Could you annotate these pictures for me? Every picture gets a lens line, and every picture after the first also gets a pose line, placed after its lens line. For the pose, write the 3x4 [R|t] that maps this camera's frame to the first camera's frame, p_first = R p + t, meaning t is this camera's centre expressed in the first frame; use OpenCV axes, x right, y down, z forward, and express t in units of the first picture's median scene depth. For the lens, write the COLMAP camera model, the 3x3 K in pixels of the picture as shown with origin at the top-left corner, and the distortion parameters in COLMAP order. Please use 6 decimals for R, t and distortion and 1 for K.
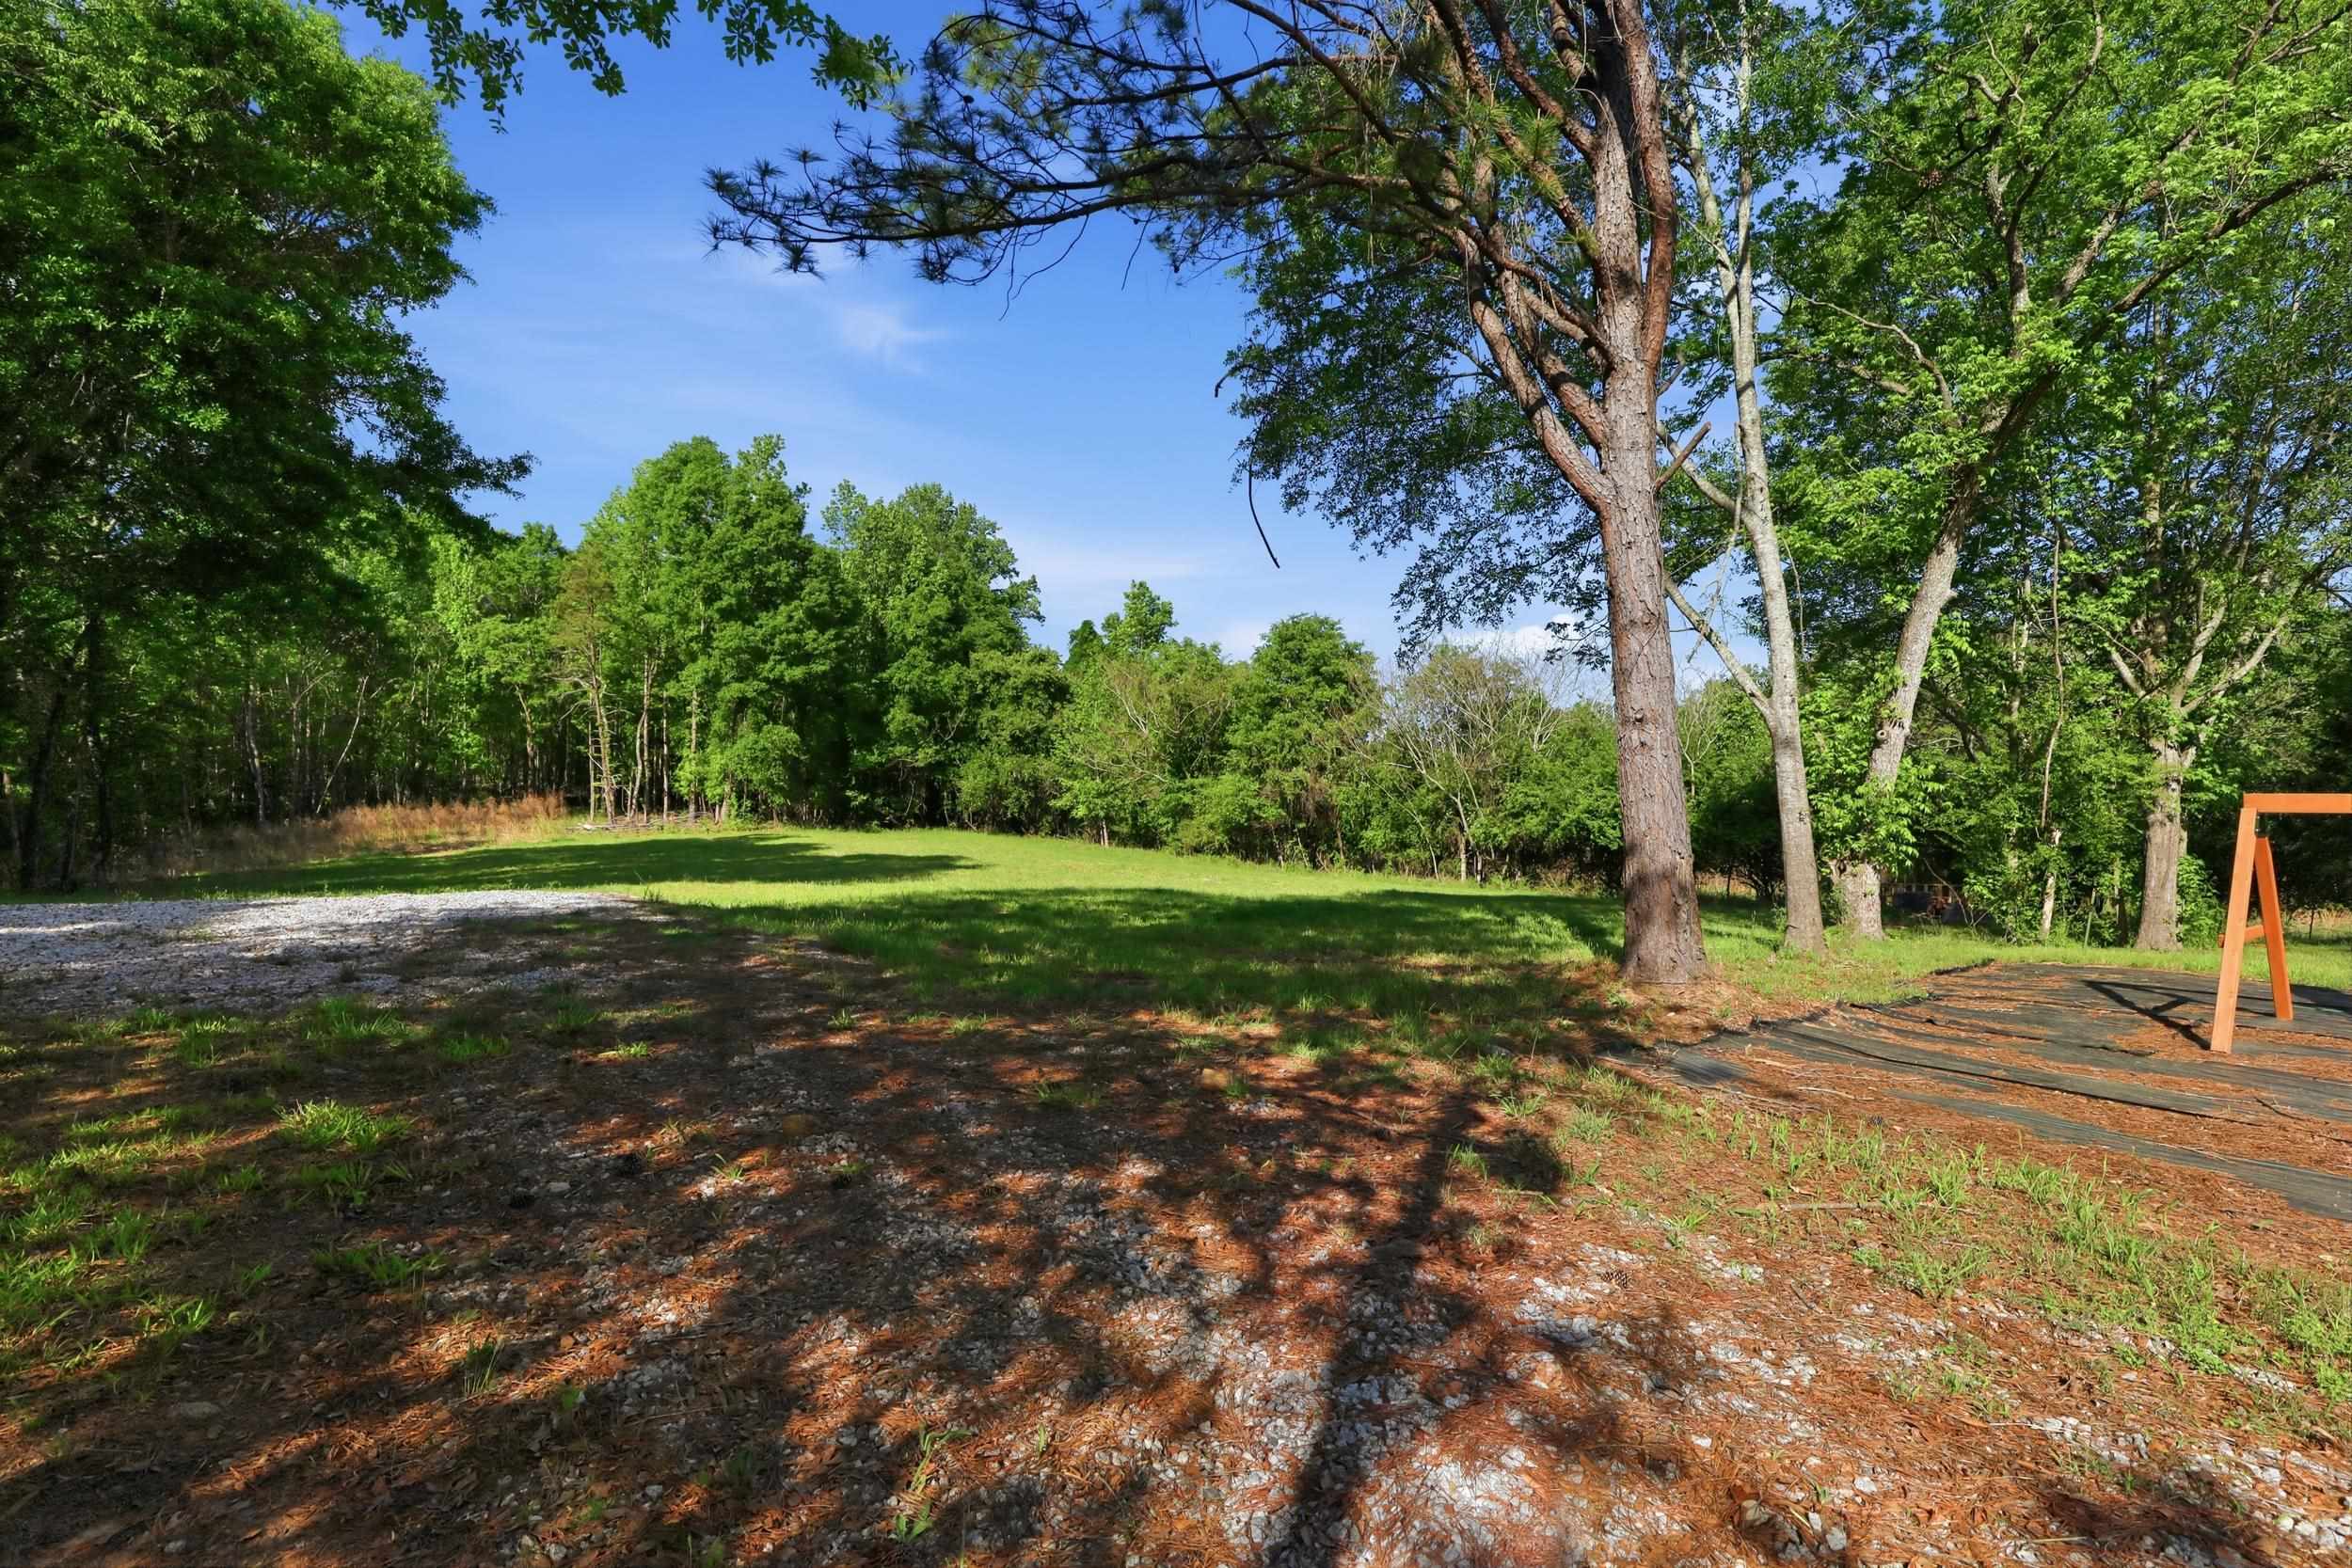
lens RADIAL K [[1071.4, 0, 1172.7], [0, 1071.4, 775.6], [0, 0, 1]] dist [-0.000129, -0.000076]
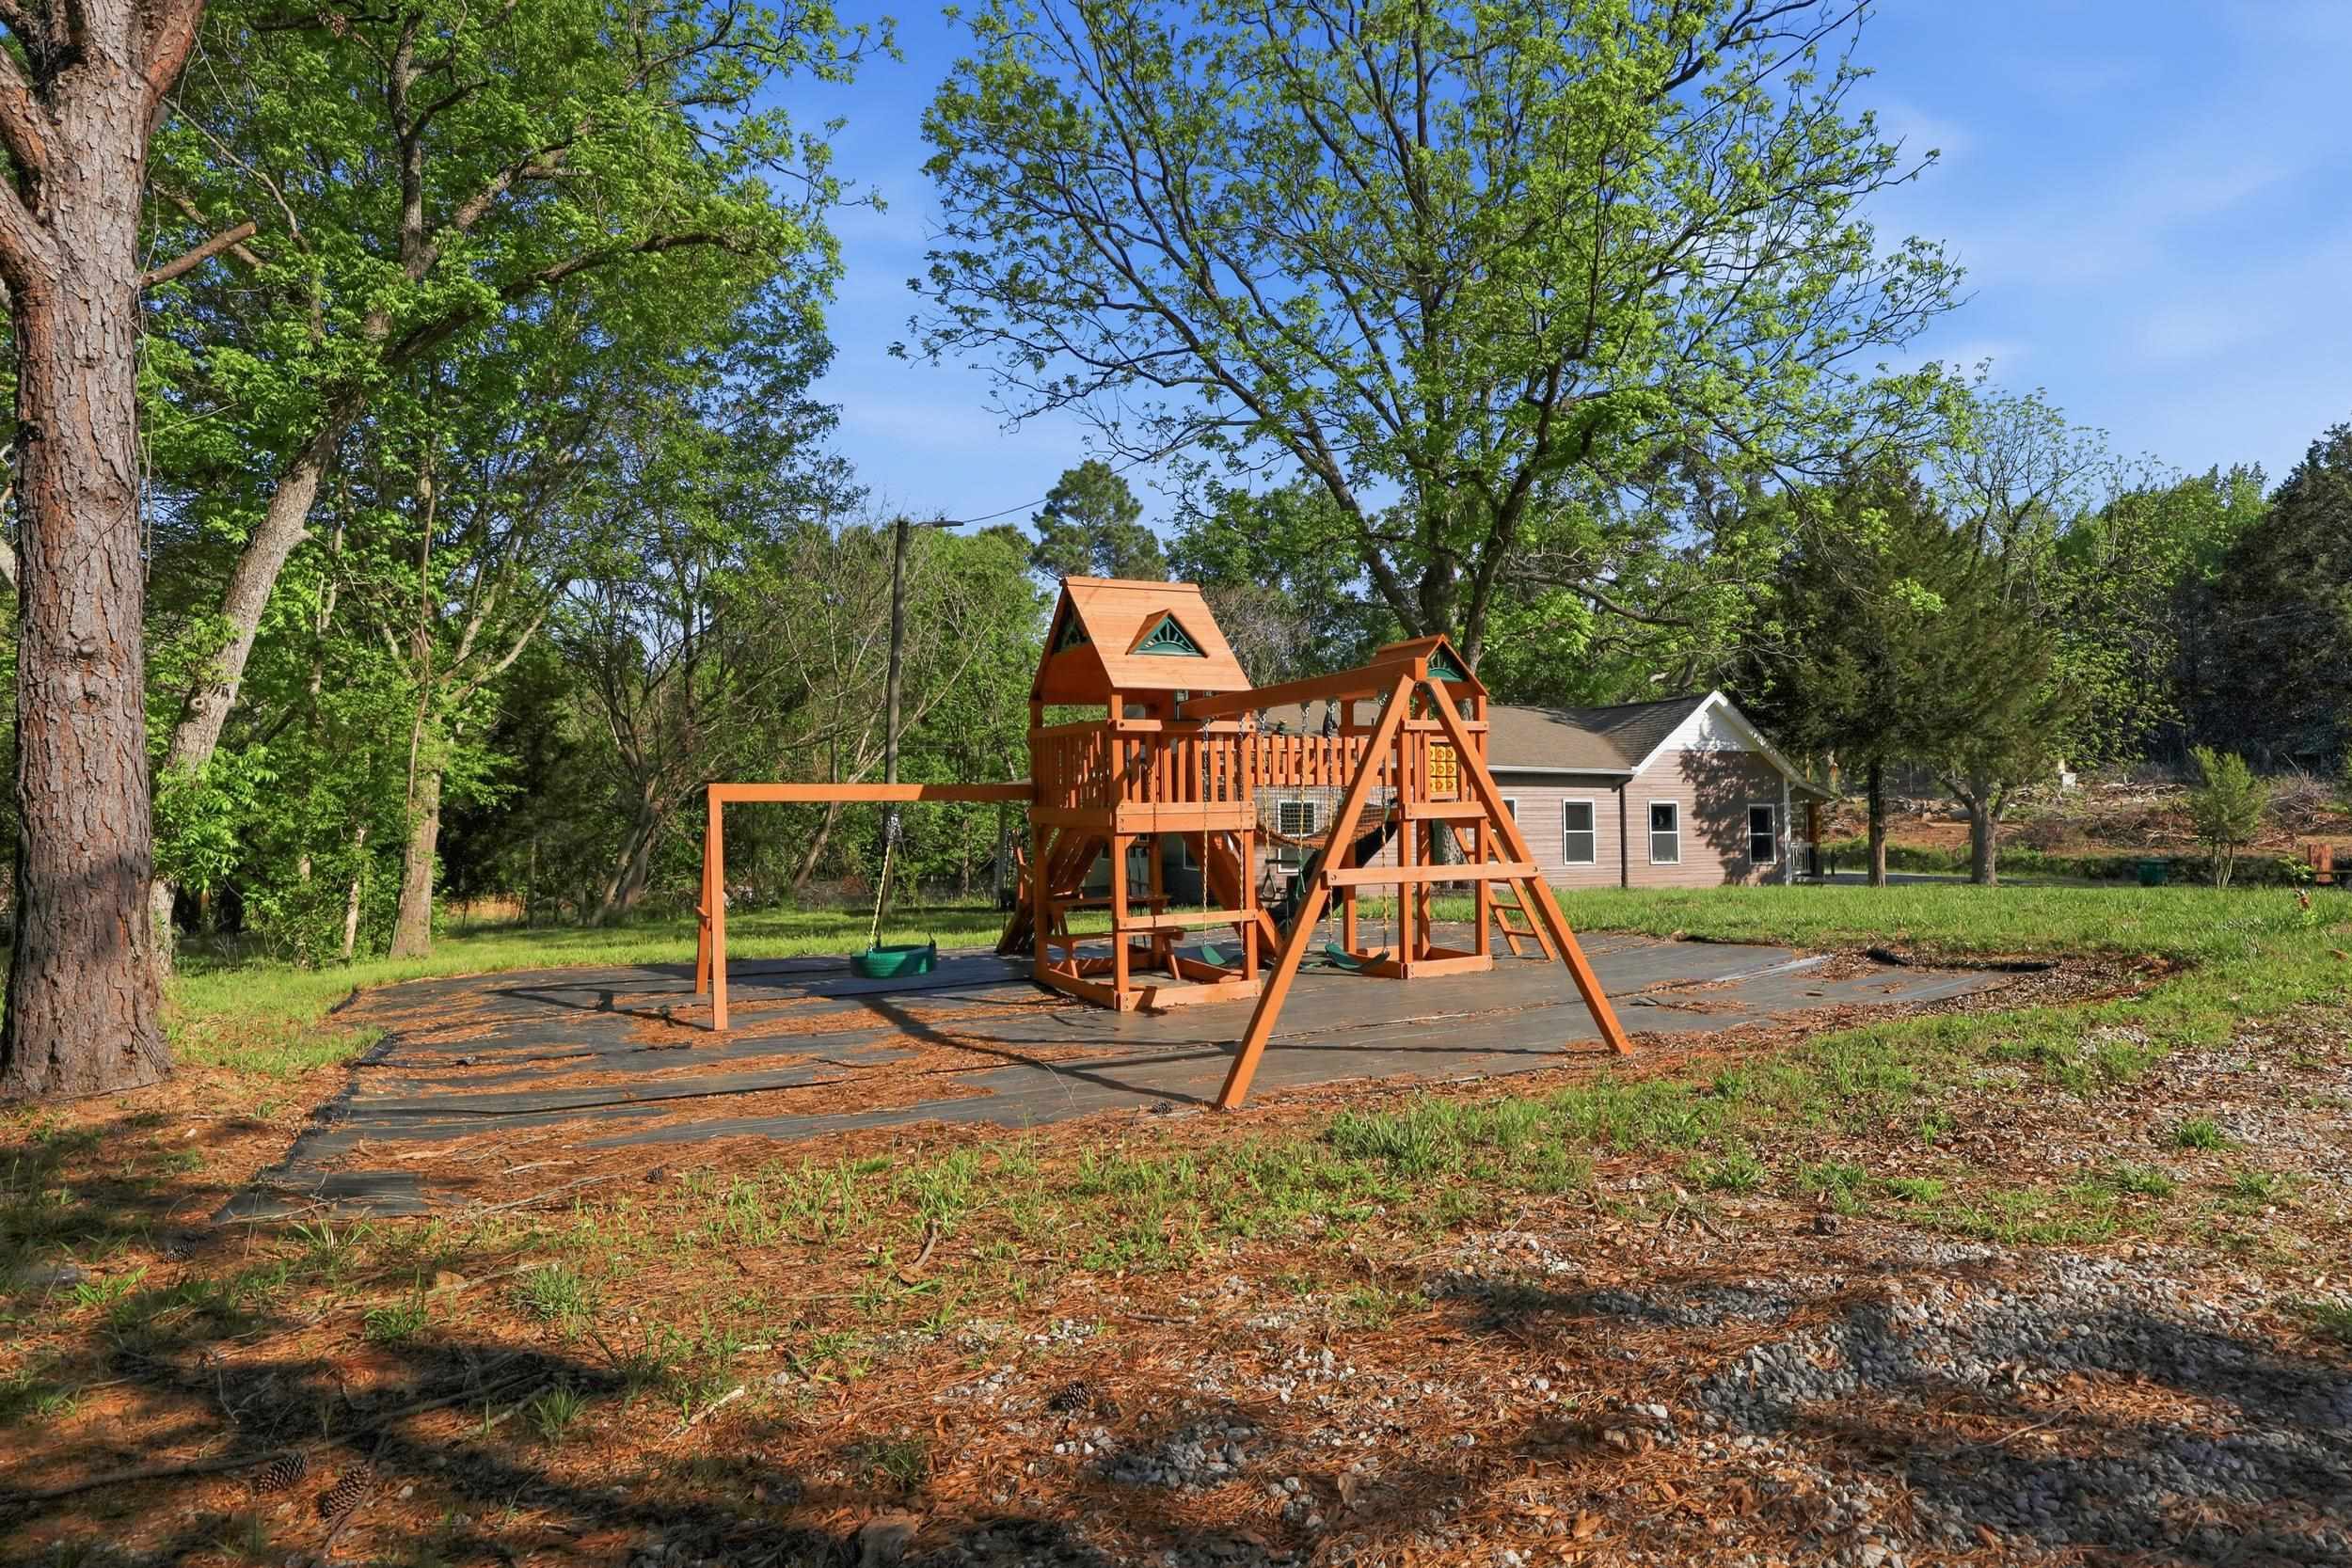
lens RADIAL K [[1298.6, 0, 1221.3], [0, 1298.6, 735.8], [0, 0, 1]] dist [-0.001760, -0.000400]
pose [[0.166028, 0.044891, 0.985099, -0.103398], [-0.022810, 0.998871, -0.041674, 0.005111], [-0.985857, -0.015551, 0.166864, 0.154347]]
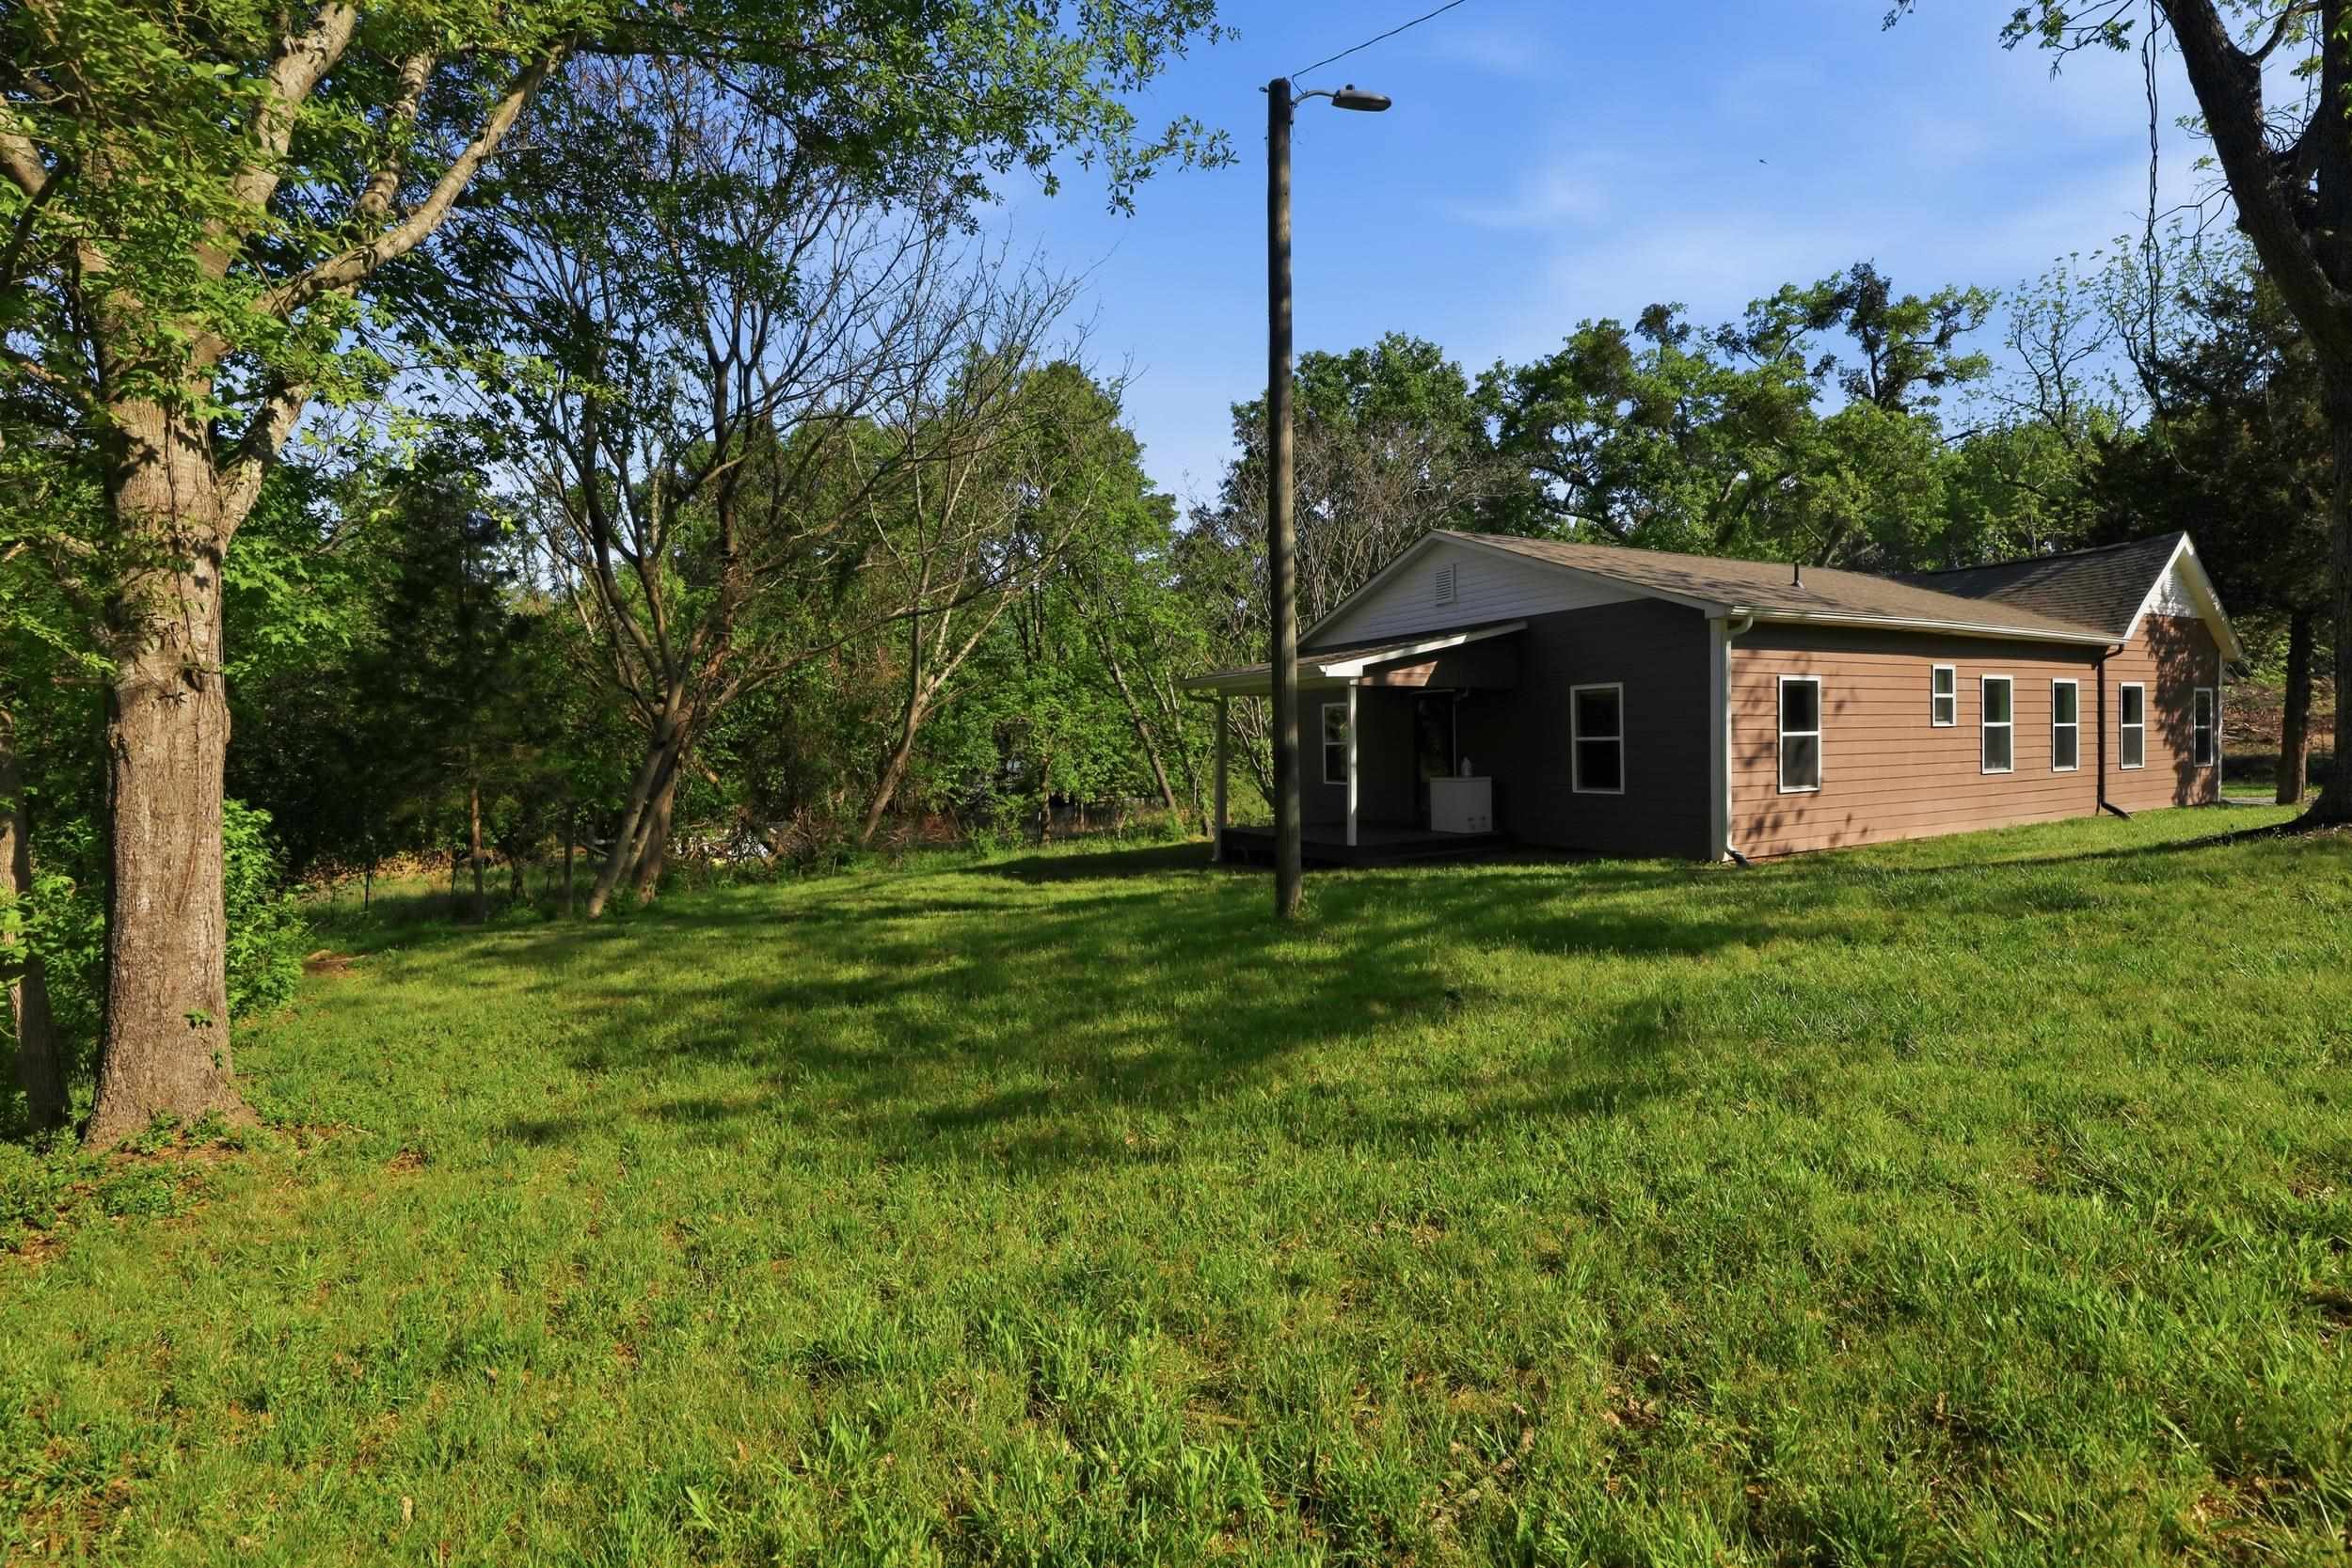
lens RADIAL K [[1071.4, 0, 1172.7], [0, 1071.4, 775.6], [0, 0, 1]] dist [-0.000129, -0.000076]
pose [[0.051168, -0.042810, 0.997772, 0.803917], [-0.003441, 0.999067, 0.043042, 0.067078], [-0.998684, -0.005635, 0.050973, 0.886464]]
